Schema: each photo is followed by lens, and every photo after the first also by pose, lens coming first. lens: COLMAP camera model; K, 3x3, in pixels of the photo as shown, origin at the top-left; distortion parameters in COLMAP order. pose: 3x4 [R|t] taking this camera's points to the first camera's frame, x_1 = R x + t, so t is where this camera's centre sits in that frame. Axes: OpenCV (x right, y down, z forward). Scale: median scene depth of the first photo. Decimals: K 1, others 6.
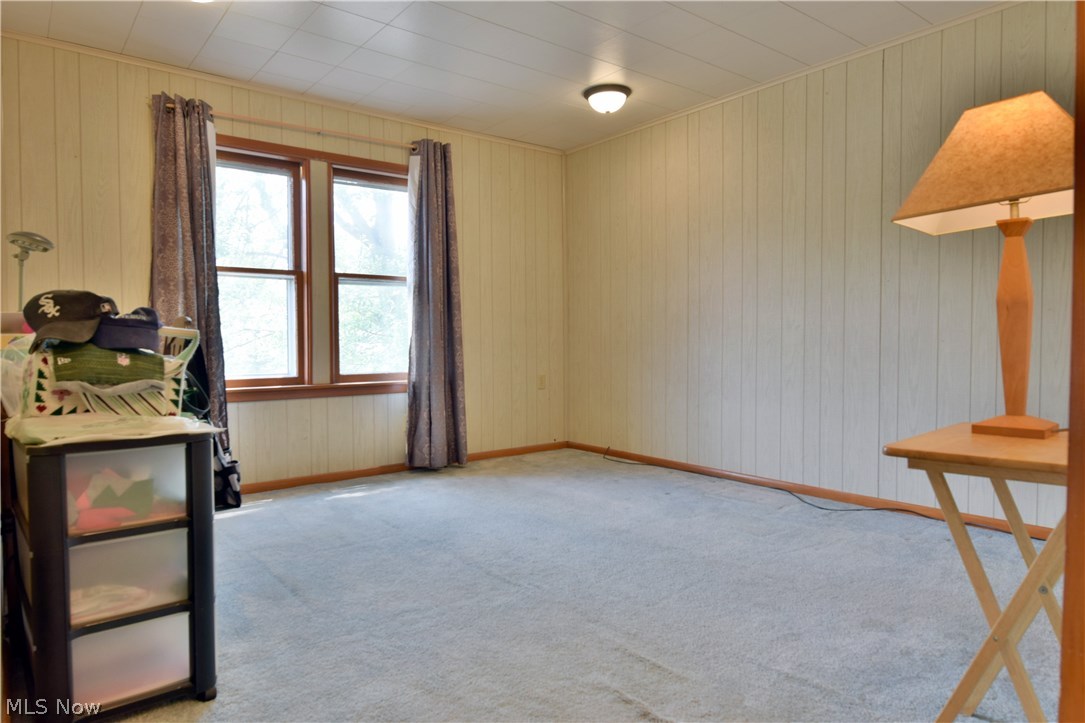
lens RADIAL K [[660.5, 0, 534.2], [0, 660.5, 360.6], [0, 0, 1]] dist [-0.012460, -0.004242]
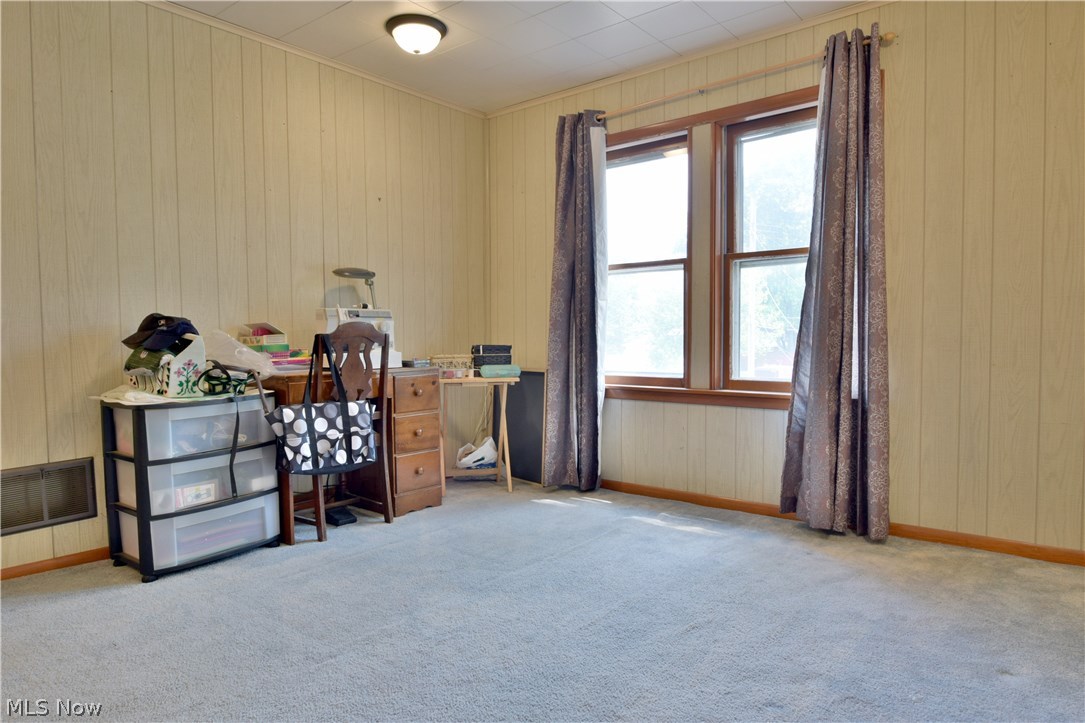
lens RADIAL K [[660.5, 0, 535.6], [0, 660.5, 366.9], [0, 0, 1]] dist [-0.012460, -0.004242]
pose [[0.235646, 0.047220, -0.970691, 0.452646], [-0.020000, 0.998843, 0.043735, -0.025698], [0.971633, 0.009108, 0.236317, 0.589521]]
